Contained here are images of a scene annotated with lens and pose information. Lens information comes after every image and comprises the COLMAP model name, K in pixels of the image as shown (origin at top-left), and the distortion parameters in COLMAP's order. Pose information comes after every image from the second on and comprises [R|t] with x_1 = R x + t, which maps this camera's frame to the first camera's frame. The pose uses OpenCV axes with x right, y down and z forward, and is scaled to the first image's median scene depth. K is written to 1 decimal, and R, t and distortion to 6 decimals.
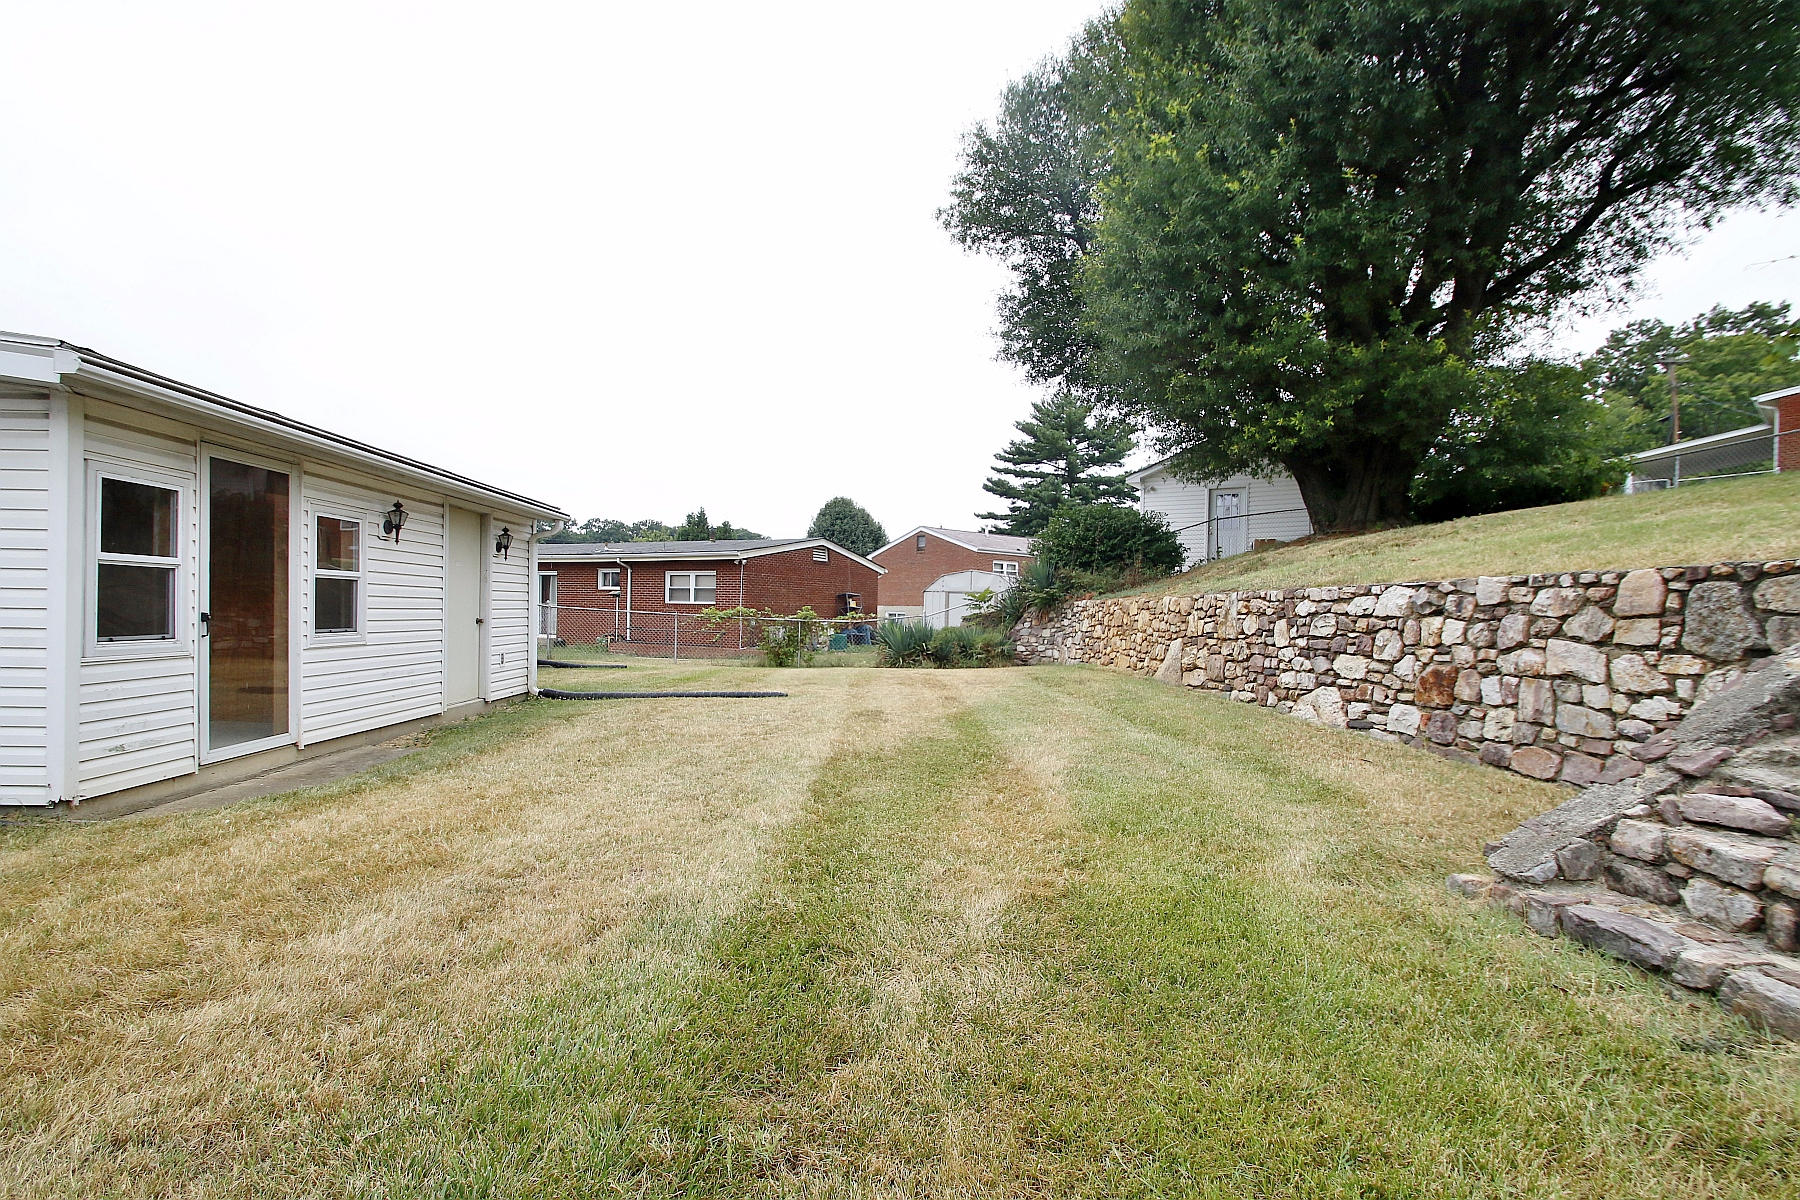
lens RADIAL K [[830.6, 0, 908.2], [0, 830.6, 615.6], [0, 0, 1]] dist [0.011212, -0.015201]
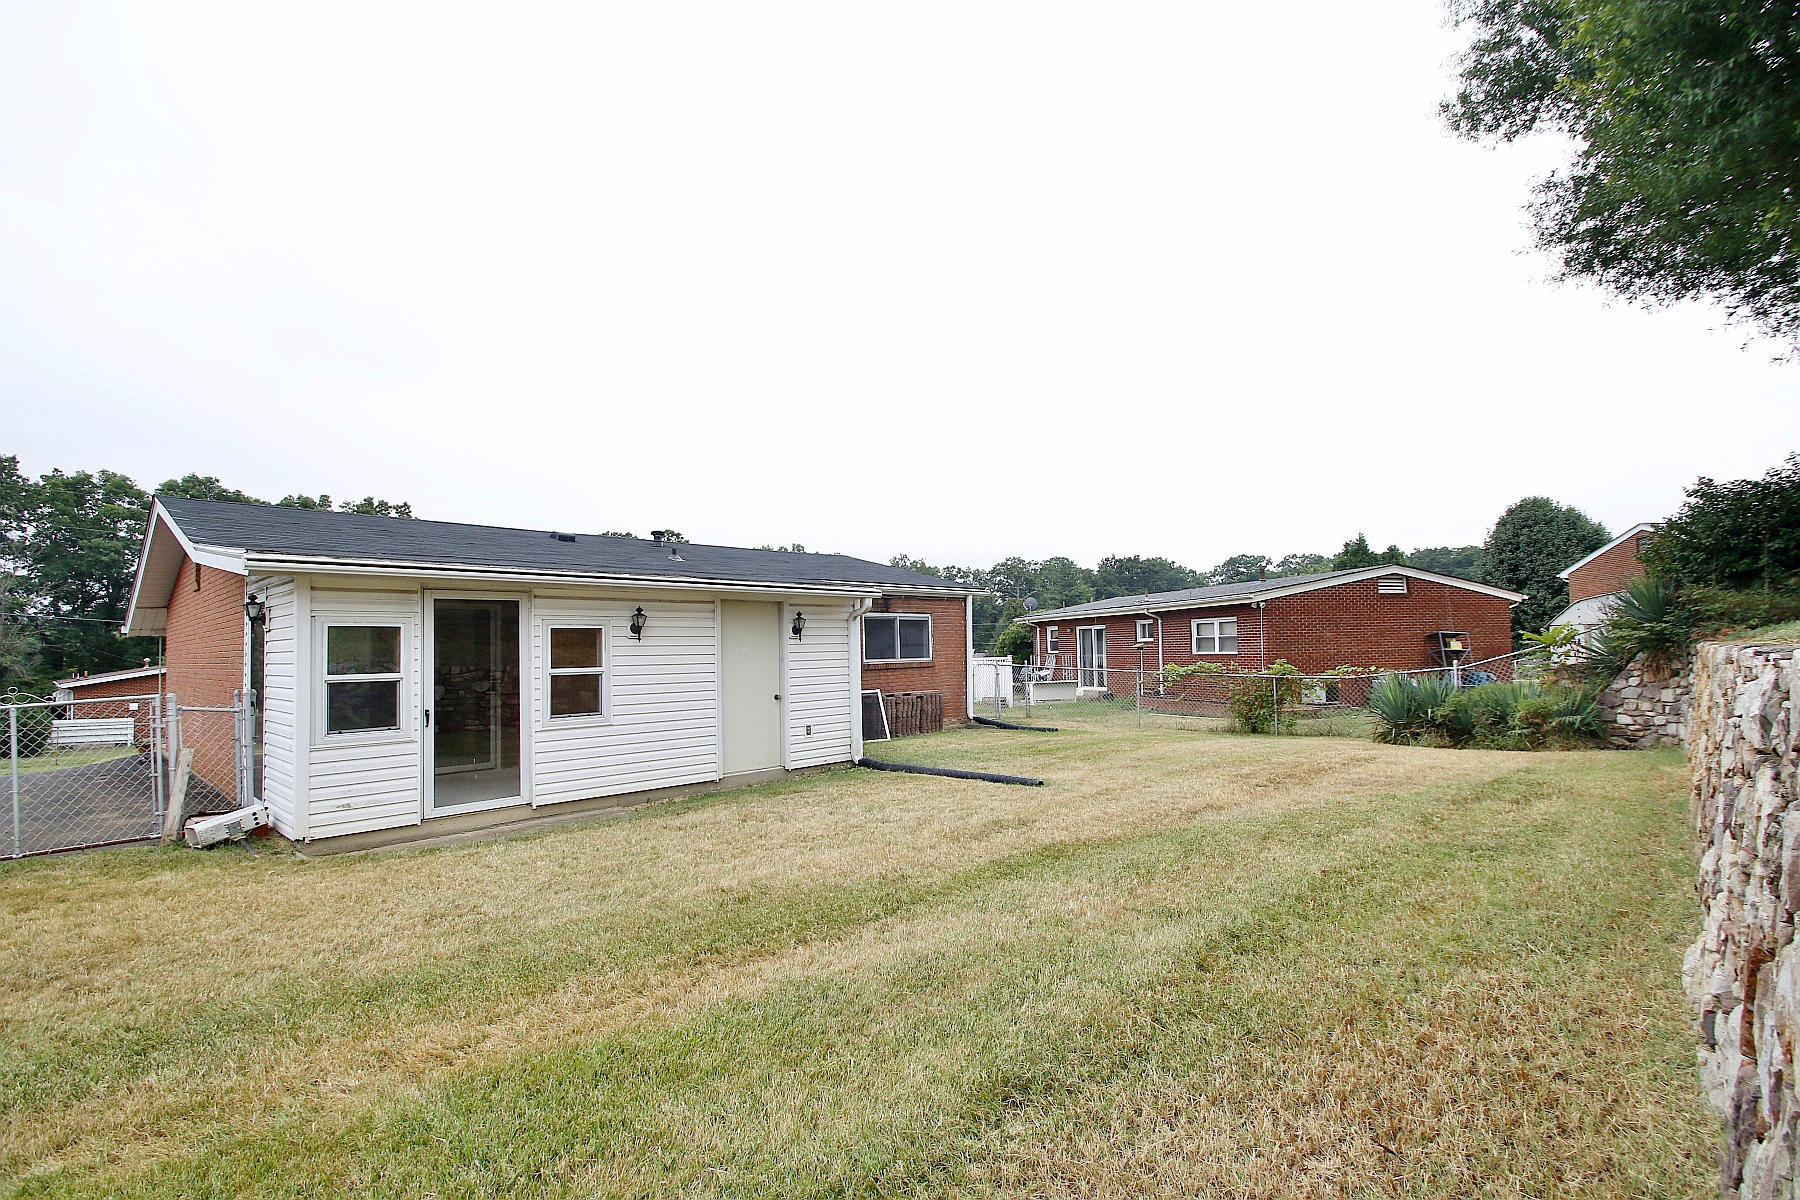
lens RADIAL K [[830.6, 0, 908.2], [0, 830.6, 615.6], [0, 0, 1]] dist [0.011212, -0.015201]
pose [[0.686220, -0.062971, -0.724663, 0.399586], [0.028930, 0.997820, -0.059313, -0.029624], [0.726818, 0.019737, 0.686546, 0.329876]]
